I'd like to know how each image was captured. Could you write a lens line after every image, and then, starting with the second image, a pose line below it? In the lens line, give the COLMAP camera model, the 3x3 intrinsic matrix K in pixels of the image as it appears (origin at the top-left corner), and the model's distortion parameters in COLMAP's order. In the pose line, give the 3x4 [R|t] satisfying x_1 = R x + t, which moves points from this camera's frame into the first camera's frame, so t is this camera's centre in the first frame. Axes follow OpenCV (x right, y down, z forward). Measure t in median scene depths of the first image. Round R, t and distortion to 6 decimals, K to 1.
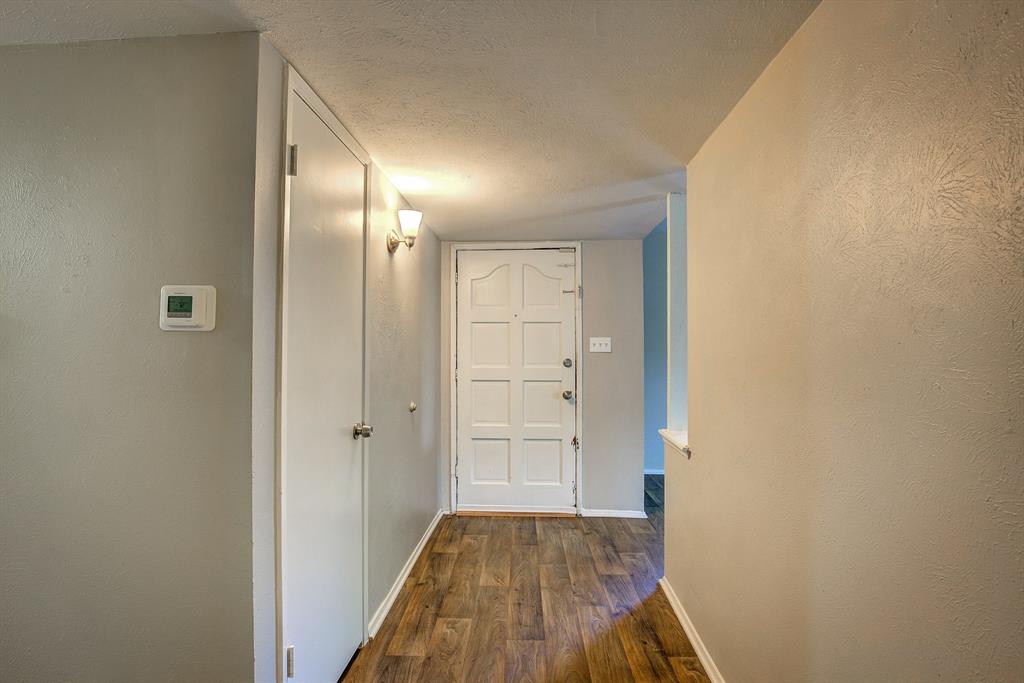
lens RADIAL K [[470.1, 0, 513.4], [0, 470.1, 343.4], [0, 0, 1]] dist [-0.025596, -0.000132]
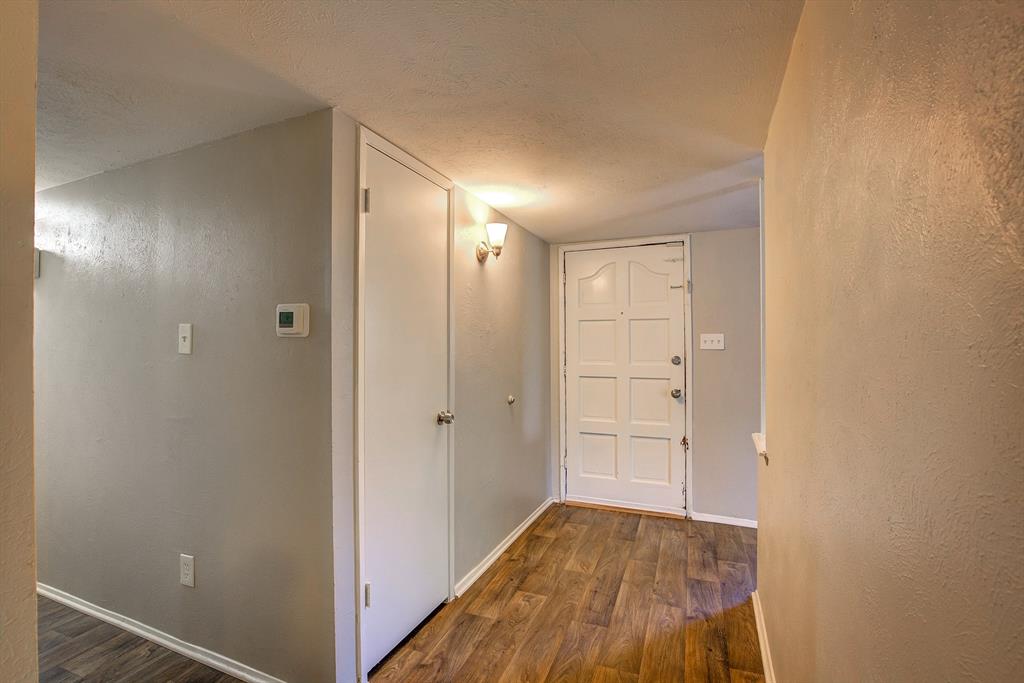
lens RADIAL K [[470.1, 0, 513.4], [0, 470.1, 343.4], [0, 0, 1]] dist [-0.025596, -0.000132]
pose [[0.940647, -0.004548, -0.339356, 0.193961], [0.008169, 0.999924, 0.009243, -0.008120], [0.339288, -0.011467, 0.940613, -0.038279]]
